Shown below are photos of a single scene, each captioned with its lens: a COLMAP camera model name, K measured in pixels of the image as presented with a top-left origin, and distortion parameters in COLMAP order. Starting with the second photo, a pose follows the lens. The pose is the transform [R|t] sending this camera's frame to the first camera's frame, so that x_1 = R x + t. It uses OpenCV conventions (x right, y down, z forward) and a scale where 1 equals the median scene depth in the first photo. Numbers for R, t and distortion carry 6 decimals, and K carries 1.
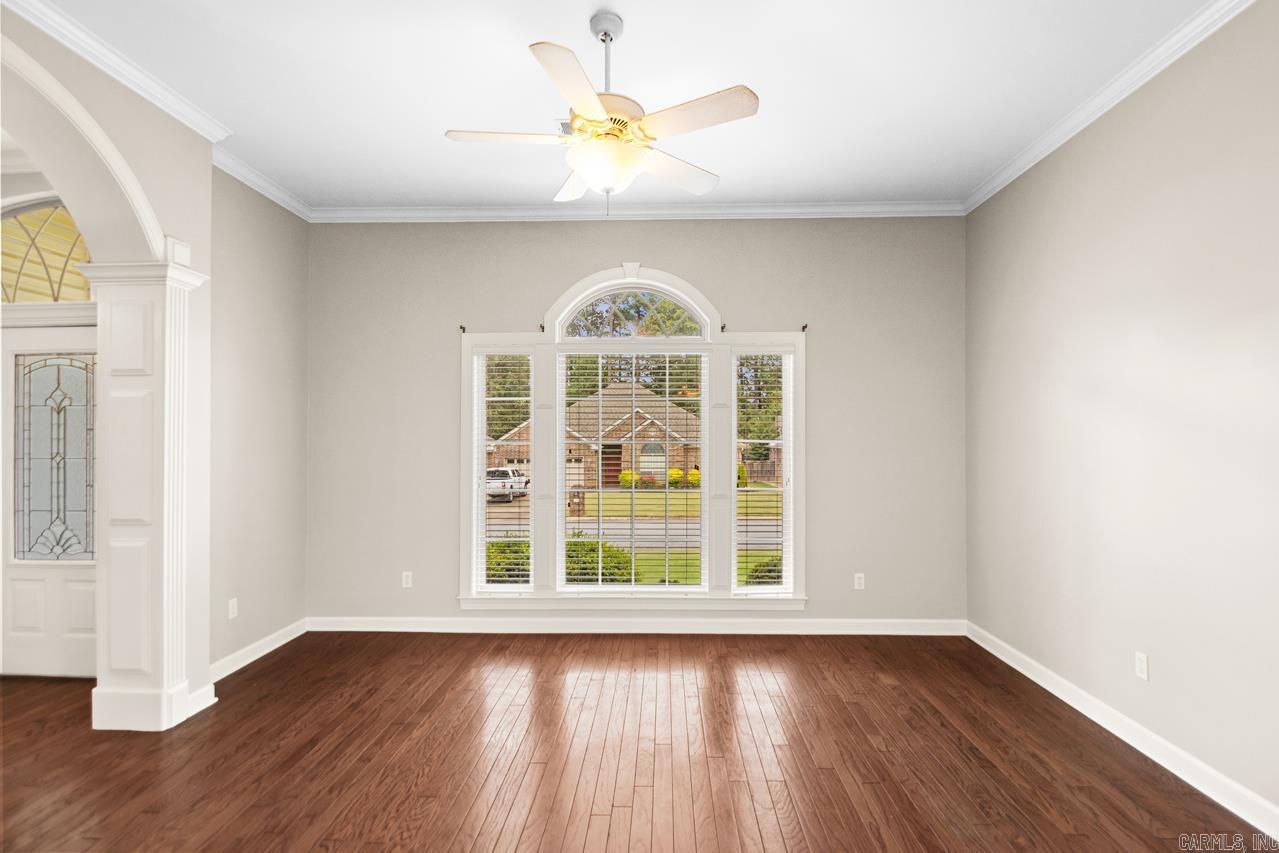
lens RADIAL K [[595.4, 0, 651.1], [0, 595.4, 434.8], [0, 0, 1]] dist [0.020750, -0.027160]
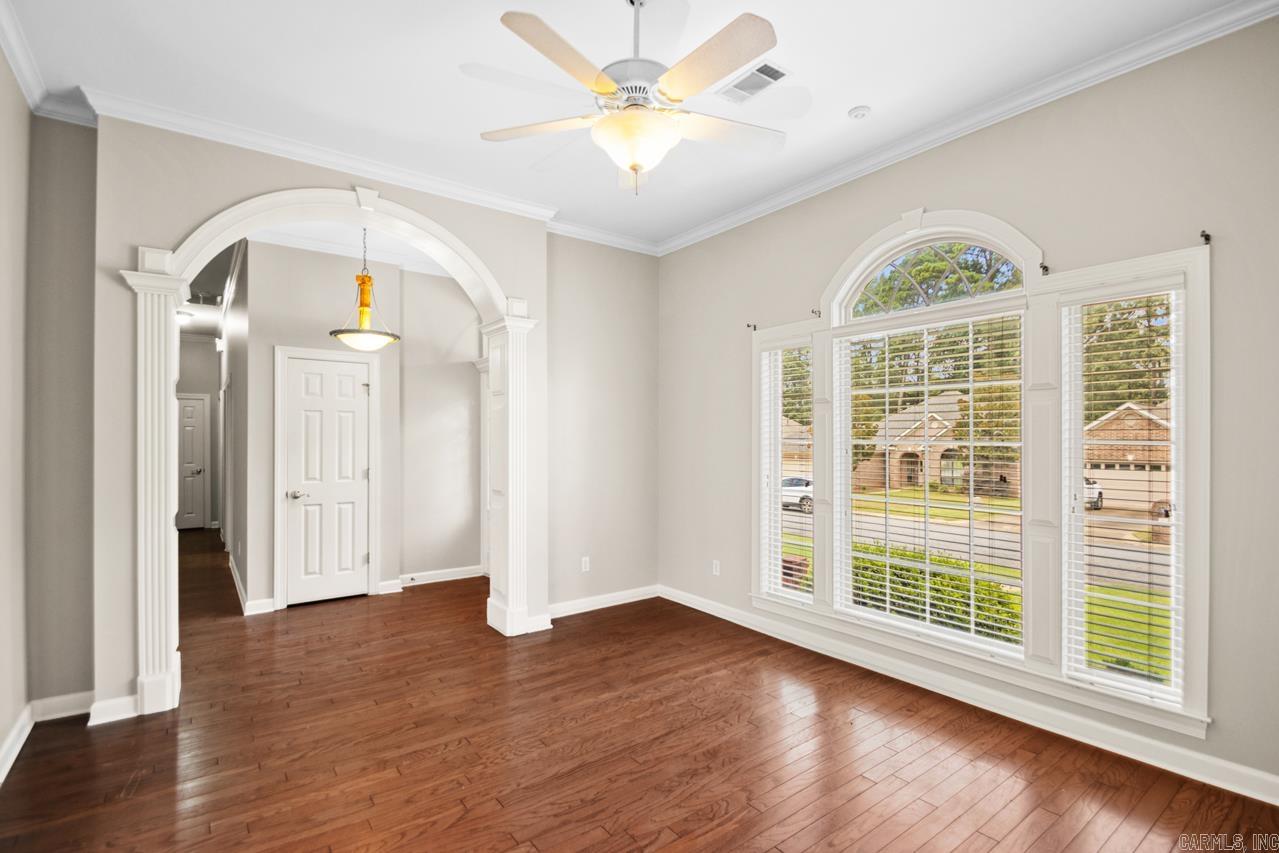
lens RADIAL K [[595.4, 0, 651.1], [0, 595.4, 434.8], [0, 0, 1]] dist [0.020750, -0.027160]
pose [[0.619721, -0.003283, -0.784815, 0.381642], [0.004404, 0.999990, -0.000706, 0.003178], [0.784809, -0.003018, 0.619730, 0.252671]]
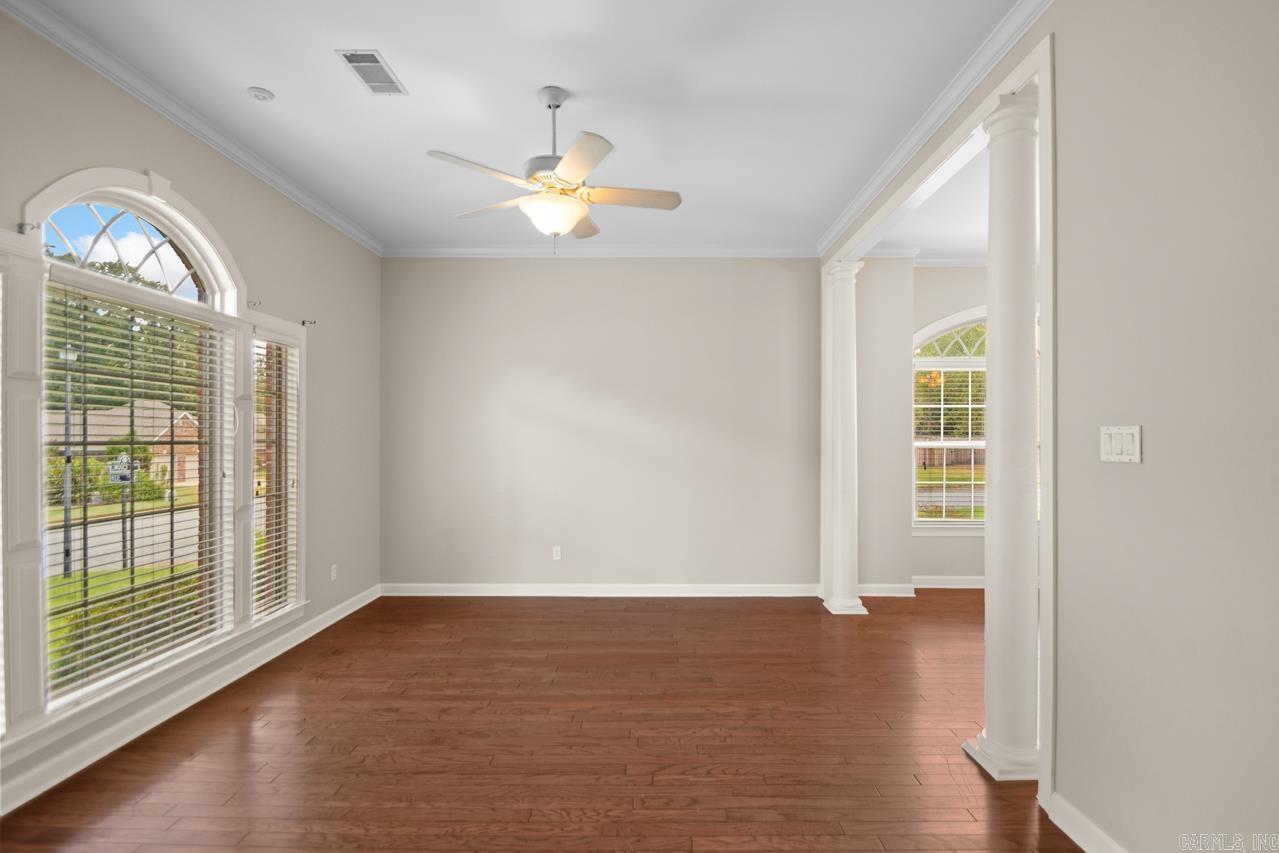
lens RADIAL K [[590.5, 0, 657.1], [0, 590.5, 430.0], [0, 0, 1]] dist [0.025134, -0.024750]
pose [[-0.020088, 0.010654, 0.999741, -0.736650], [-0.004559, 0.999932, -0.010747, 0.003342], [-0.999788, -0.004773, -0.020038, 0.463912]]
